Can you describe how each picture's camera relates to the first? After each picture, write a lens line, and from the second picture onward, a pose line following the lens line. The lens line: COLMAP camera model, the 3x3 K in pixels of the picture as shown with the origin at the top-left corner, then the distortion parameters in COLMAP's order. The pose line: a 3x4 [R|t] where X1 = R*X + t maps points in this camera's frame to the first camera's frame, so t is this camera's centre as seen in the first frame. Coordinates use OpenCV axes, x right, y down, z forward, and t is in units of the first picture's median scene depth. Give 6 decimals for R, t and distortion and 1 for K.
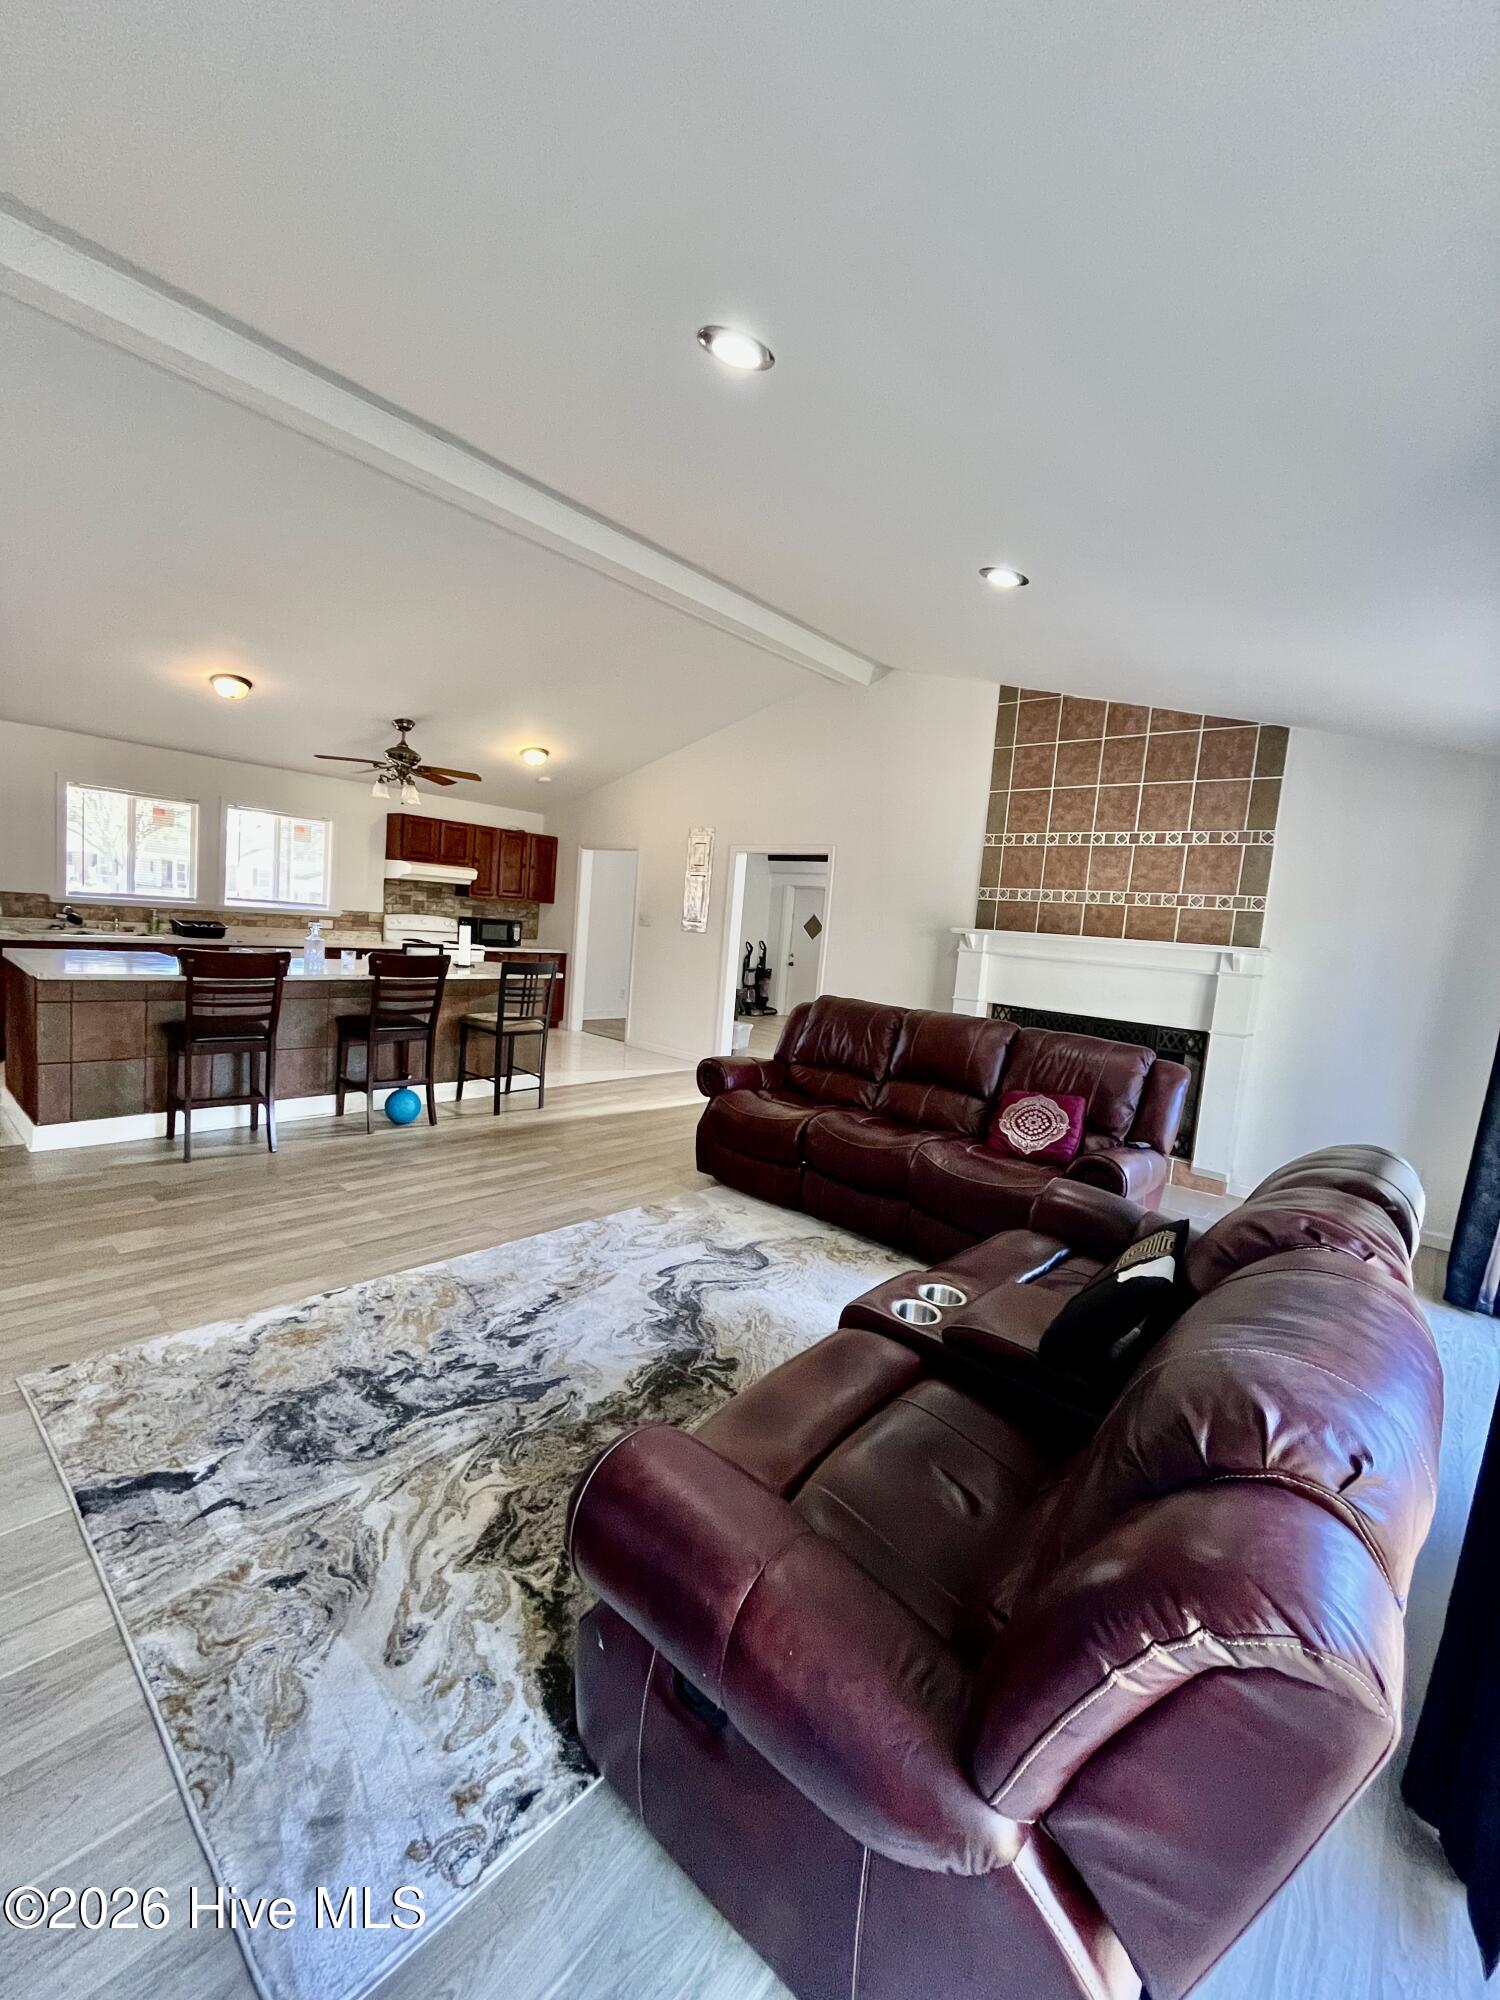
lens RADIAL K [[808.1, 0, 751.3], [0, 808.1, 998.1], [0, 0, 1]] dist [-0.001416, -0.000208]
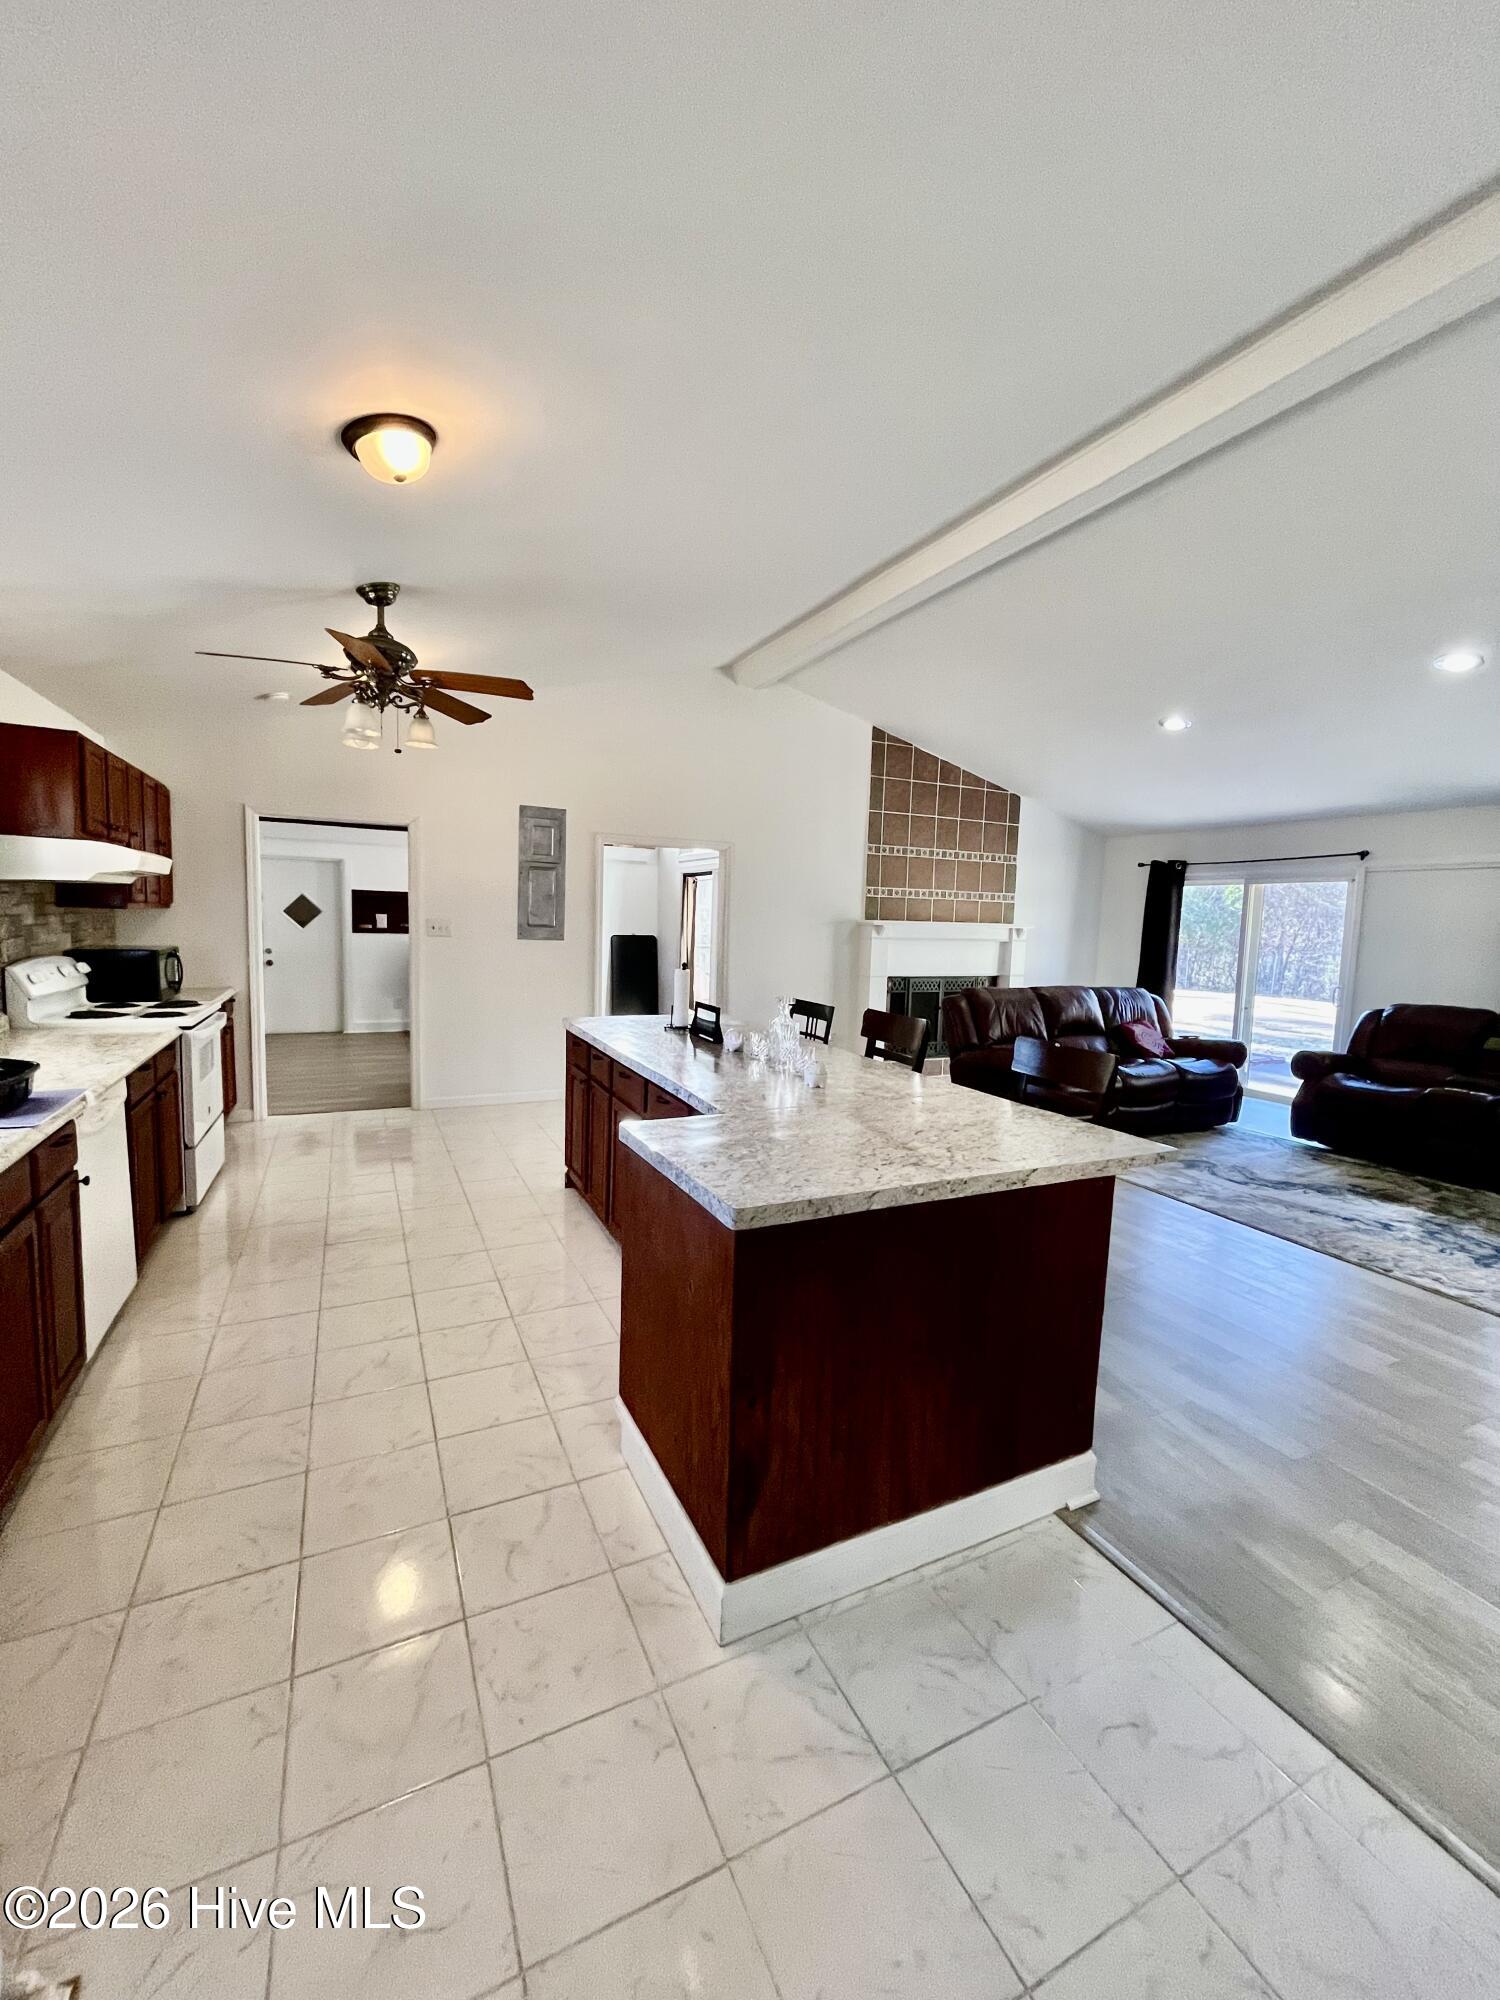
lens RADIAL K [[808.1, 0, 753.2], [0, 808.1, 998.5], [0, 0, 1]] dist [-0.001416, -0.000208]
pose [[0.382975, -0.161958, 0.909450, -1.310277], [0.089167, 0.986395, 0.138112, -0.212170], [-0.919445, 0.028200, 0.392205, 0.922597]]
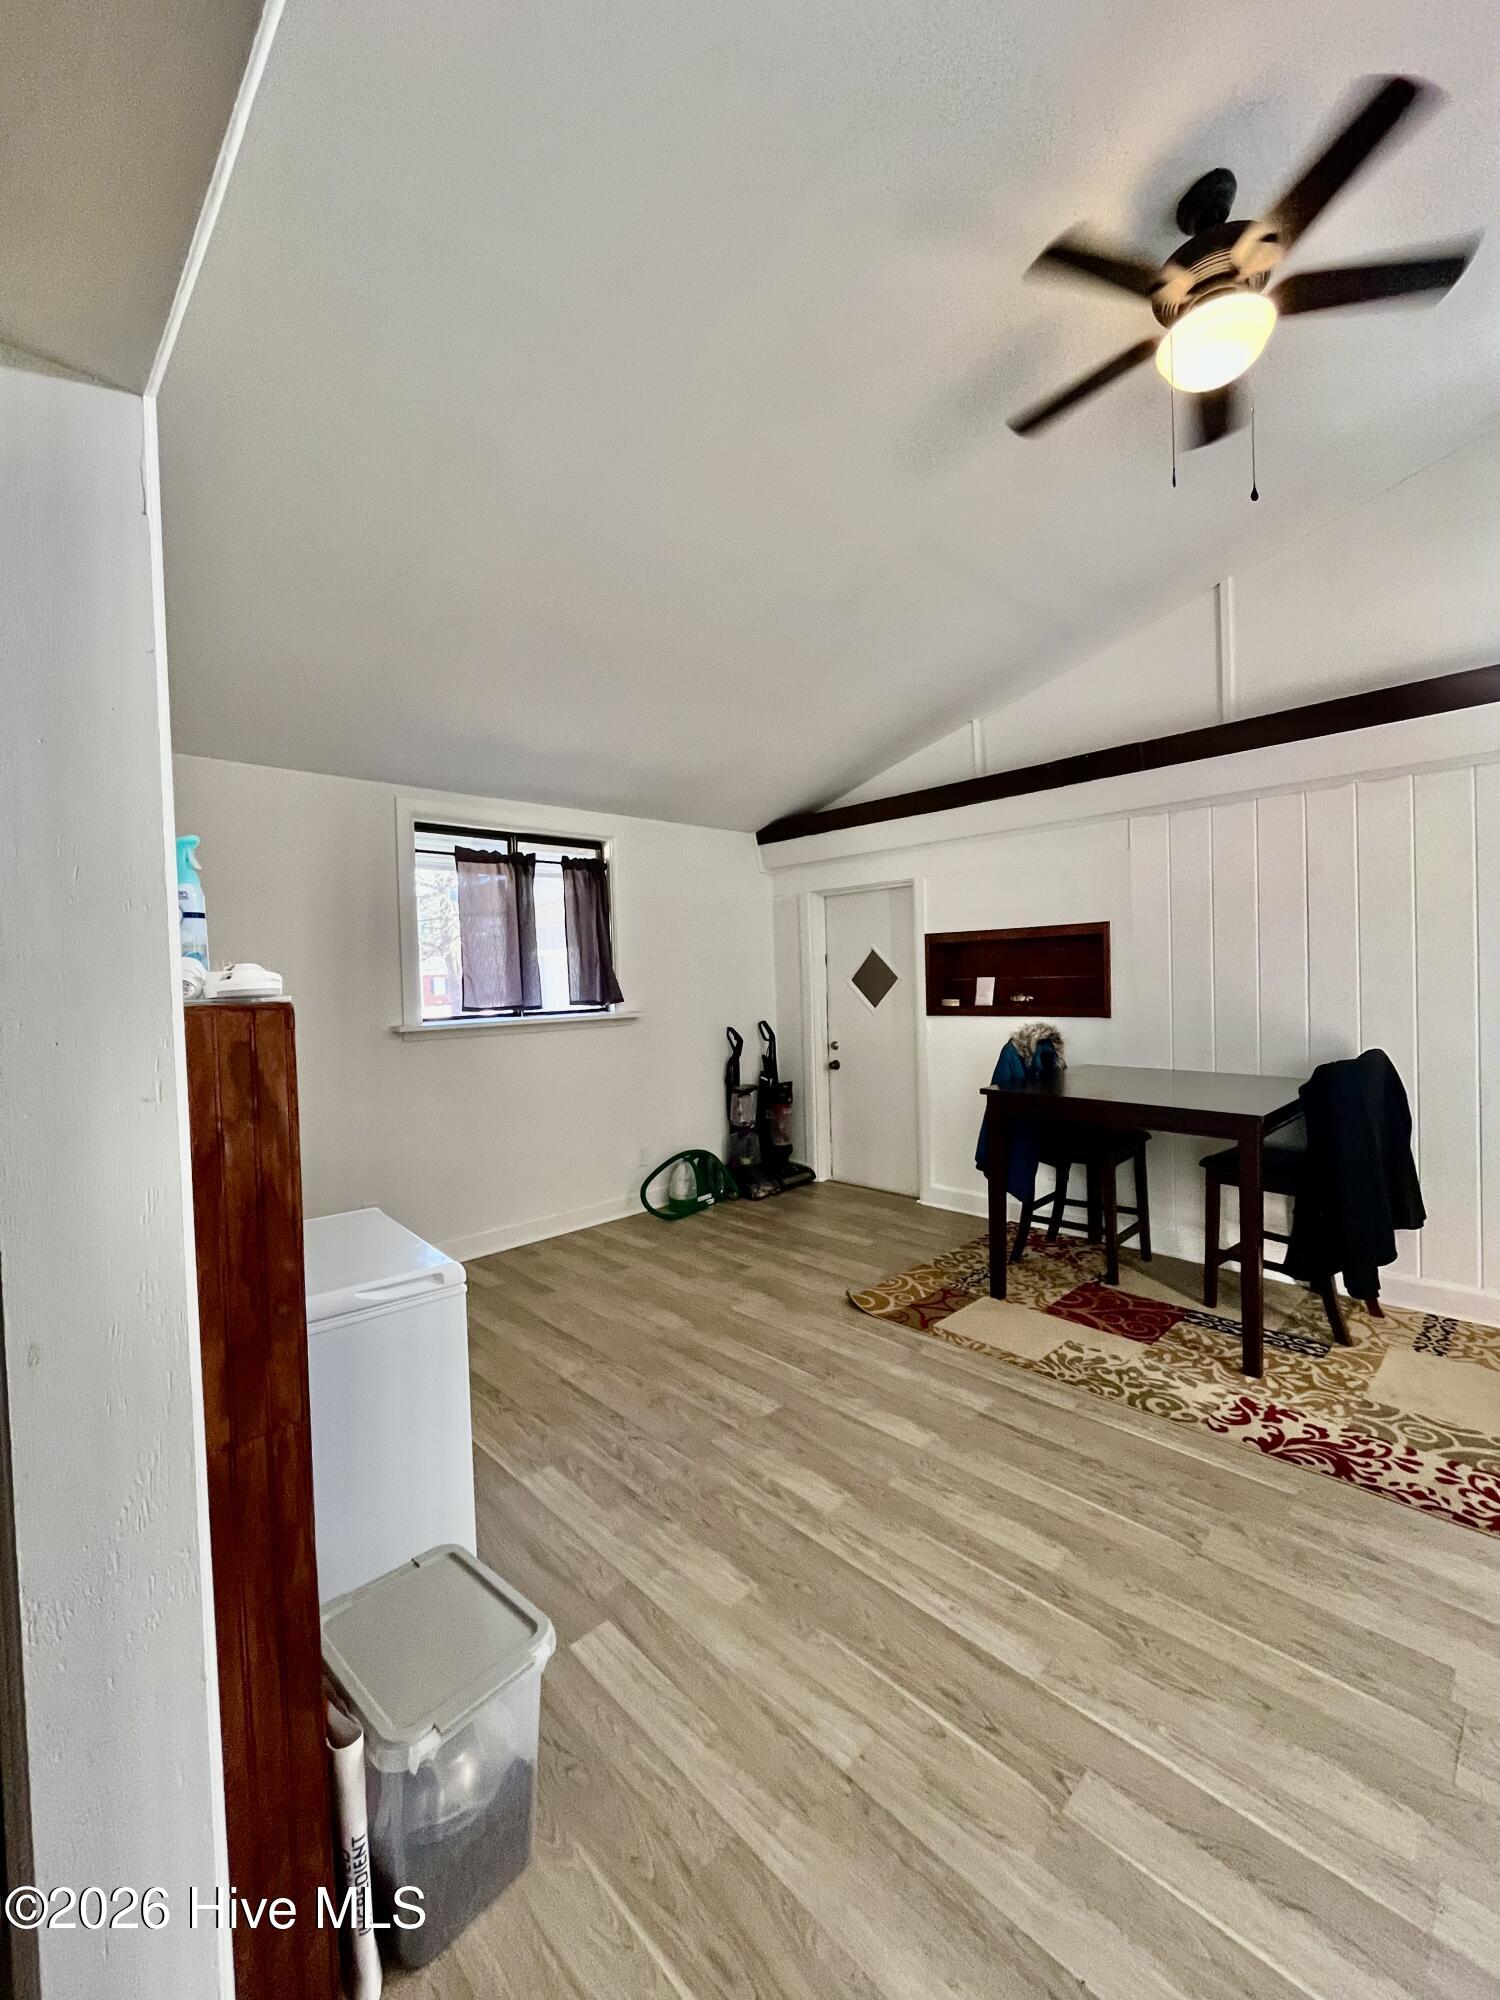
lens RADIAL K [[808.1, 0, 761.1], [0, 808.1, 998.8], [0, 0, 1]] dist [-0.001416, -0.000208]
pose [[0.990280, -0.110831, -0.084032, 0.147667], [0.104609, 0.991670, -0.075153, -0.144546], [0.091661, 0.065632, 0.993625, 1.598950]]
